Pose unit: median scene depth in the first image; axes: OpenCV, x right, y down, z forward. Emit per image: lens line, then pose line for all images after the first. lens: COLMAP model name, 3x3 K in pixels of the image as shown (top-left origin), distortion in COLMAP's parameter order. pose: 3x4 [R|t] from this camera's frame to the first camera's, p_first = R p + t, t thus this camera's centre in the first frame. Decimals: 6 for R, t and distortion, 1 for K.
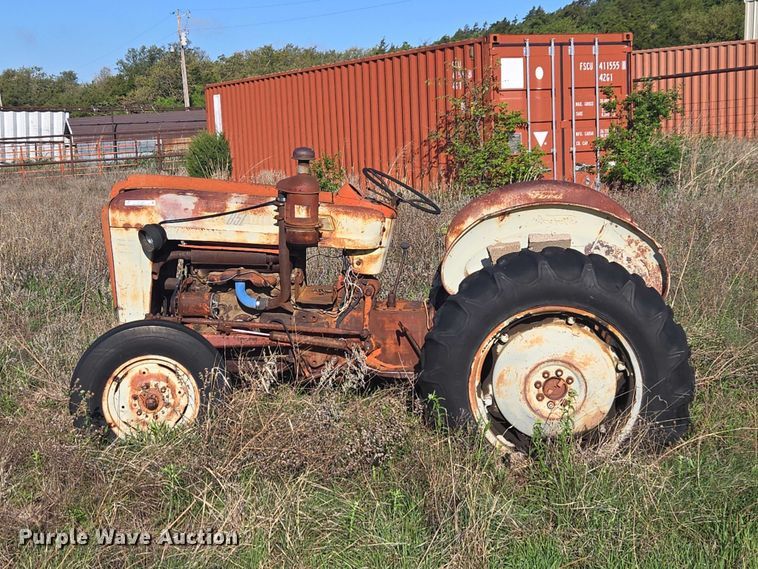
lens RADIAL K [[1116.5, 0, 379.0], [0, 1116.5, 284.5], [0, 0, 1]] dist [0.094195, -0.013261]
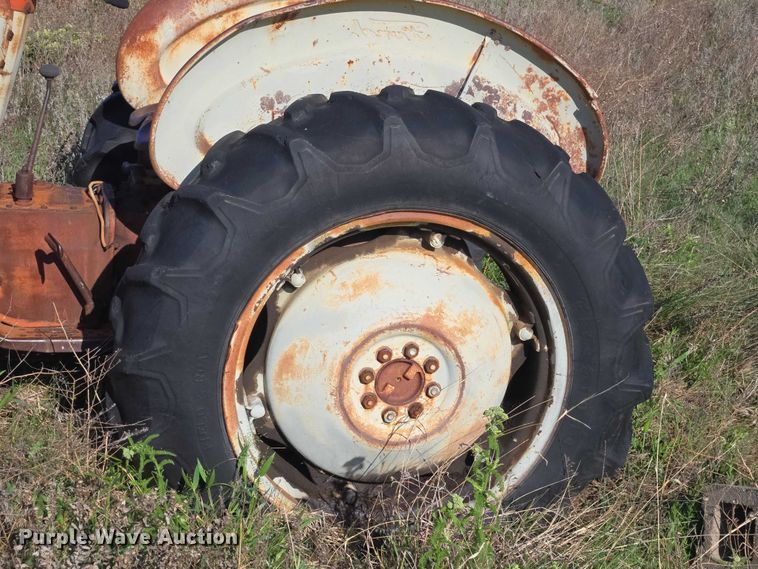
lens RADIAL K [[1541.5, 0, 379.0], [0, 1541.5, 284.5], [0, 0, 1]] dist [-0.753490, 6.460760]
pose [[0.944927, -0.013496, 0.327003, -0.065708], [-0.021833, 0.994324, 0.104126, -0.017103], [-0.326552, -0.105531, 0.939269, 0.388818]]
